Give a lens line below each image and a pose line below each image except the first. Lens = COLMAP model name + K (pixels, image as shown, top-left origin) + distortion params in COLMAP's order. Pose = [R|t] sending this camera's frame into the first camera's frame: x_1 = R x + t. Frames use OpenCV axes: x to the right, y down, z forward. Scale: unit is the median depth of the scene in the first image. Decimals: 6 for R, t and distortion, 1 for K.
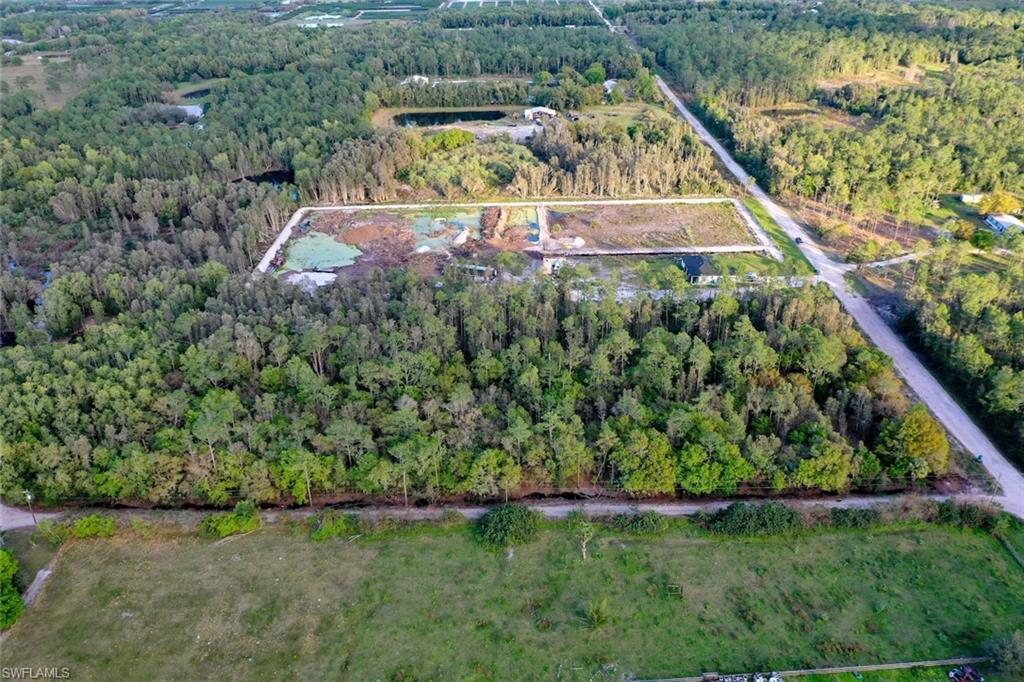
lens RADIAL K [[801.9, 0, 513.7], [0, 801.9, 337.7], [0, 0, 1]] dist [-0.007009, -0.000270]
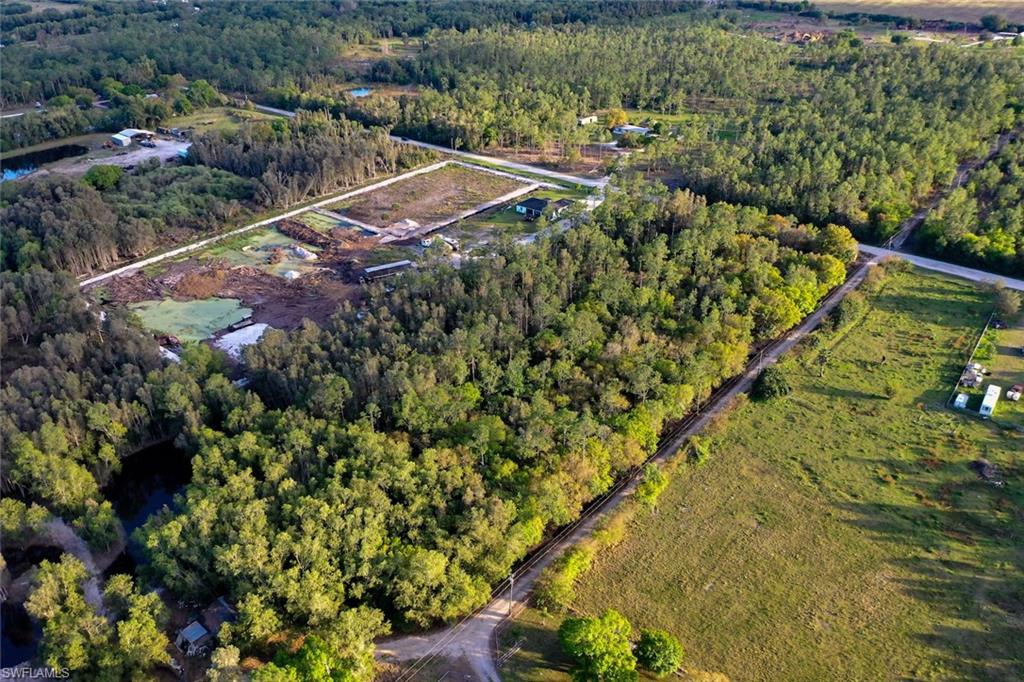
lens RADIAL K [[801.9, 0, 512.2], [0, 801.9, 341.3], [0, 0, 1]] dist [-0.007009, -0.000270]
pose [[0.646631, -0.360674, 0.672148, -0.588559], [0.358310, 0.921510, 0.149774, -0.087009], [-0.673411, 0.143989, 0.725110, 0.181724]]
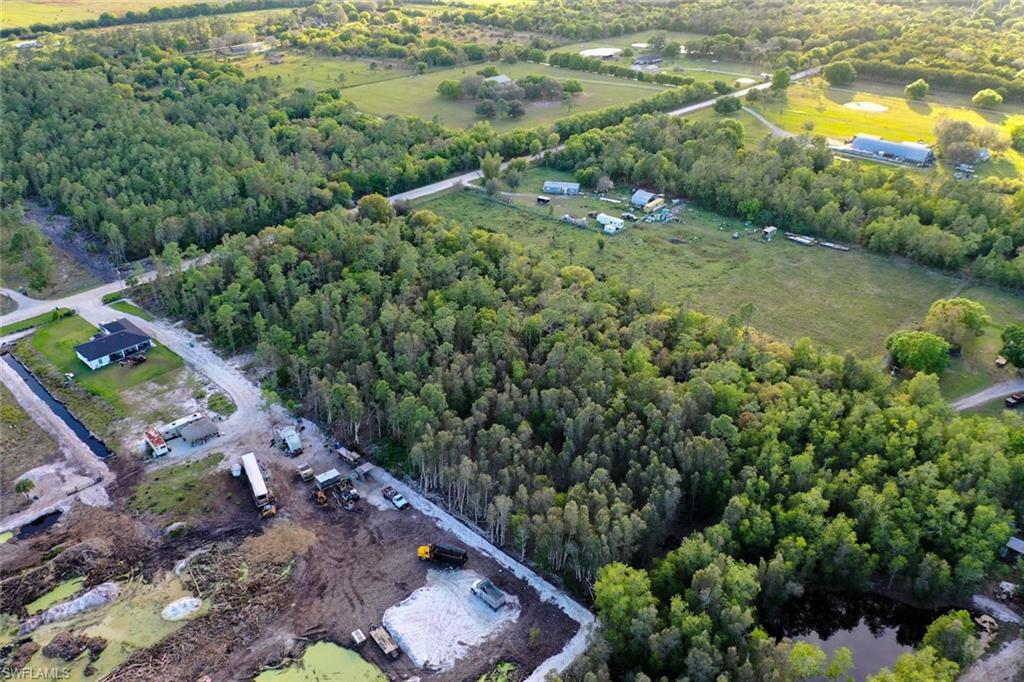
lens RADIAL K [[801.9, 0, 513.5], [0, 801.9, 340.5], [0, 0, 1]] dist [-0.007009, -0.000270]
pose [[-0.728263, -0.318744, 0.606659, -0.494652], [0.330639, 0.611972, 0.718449, -0.483644], [-0.600259, 0.723805, -0.340287, 0.923630]]
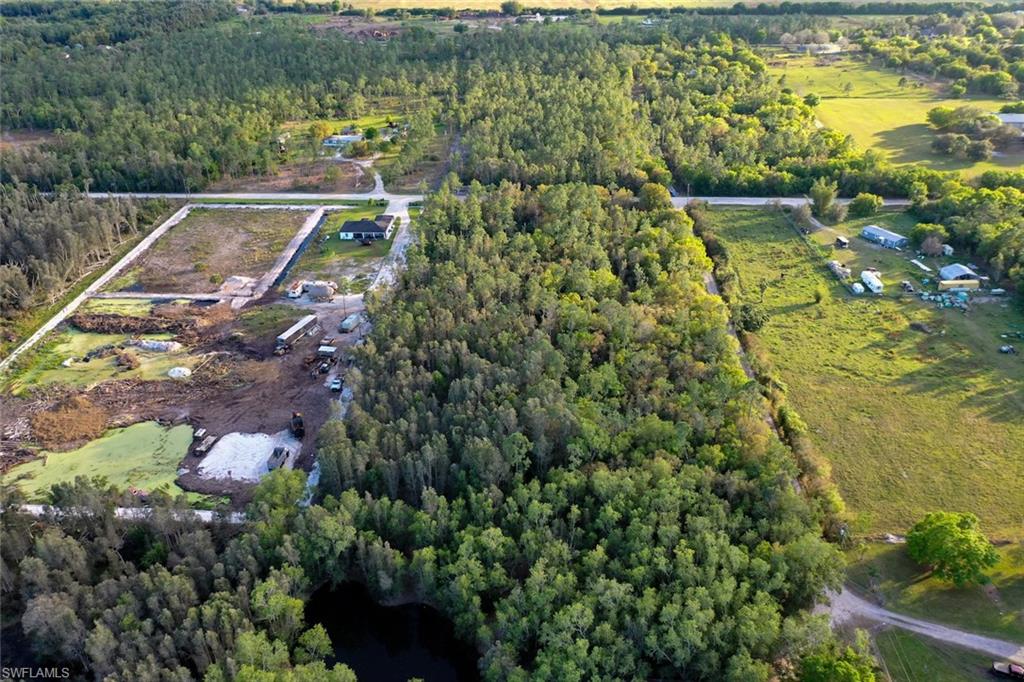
lens RADIAL K [[801.9, 0, 510.5], [0, 801.9, 337.5], [0, 0, 1]] dist [-0.007009, -0.000270]
pose [[0.048568, -0.466079, 0.883409, -0.717412], [0.473341, 0.789571, 0.390547, -0.273990], [-0.879540, 0.399185, 0.258962, 0.537000]]
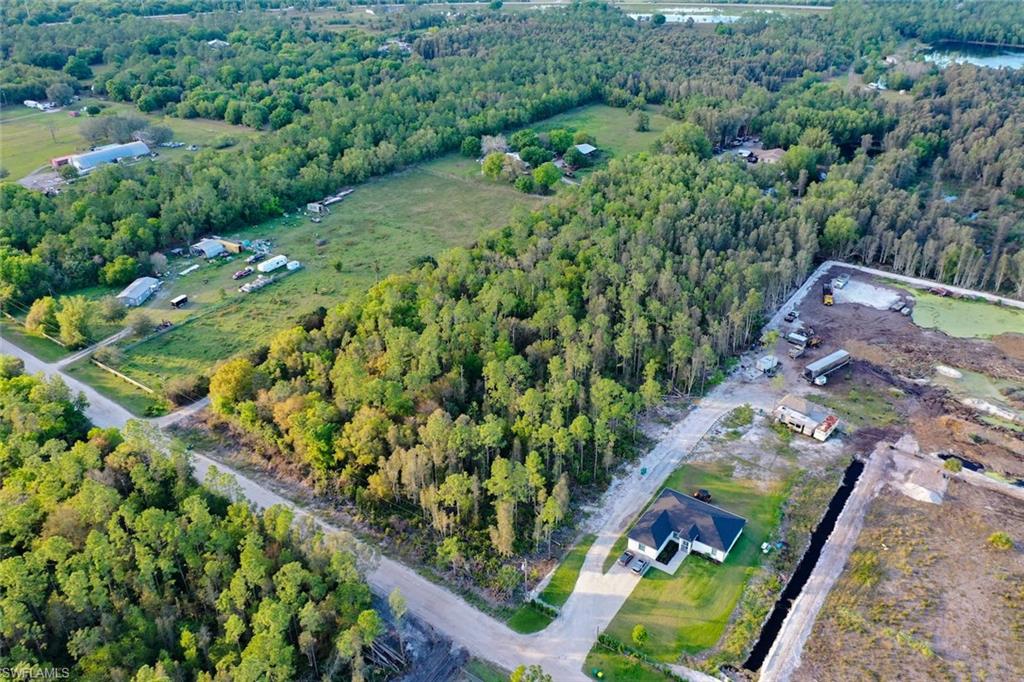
lens RADIAL K [[801.9, 0, 512.4], [0, 801.9, 339.2], [0, 0, 1]] dist [-0.007009, -0.000270]
pose [[-0.573223, 0.409433, -0.709775, 0.601533], [-0.369157, 0.644285, 0.669791, -0.461046], [0.731532, 0.645958, -0.218173, 0.847979]]
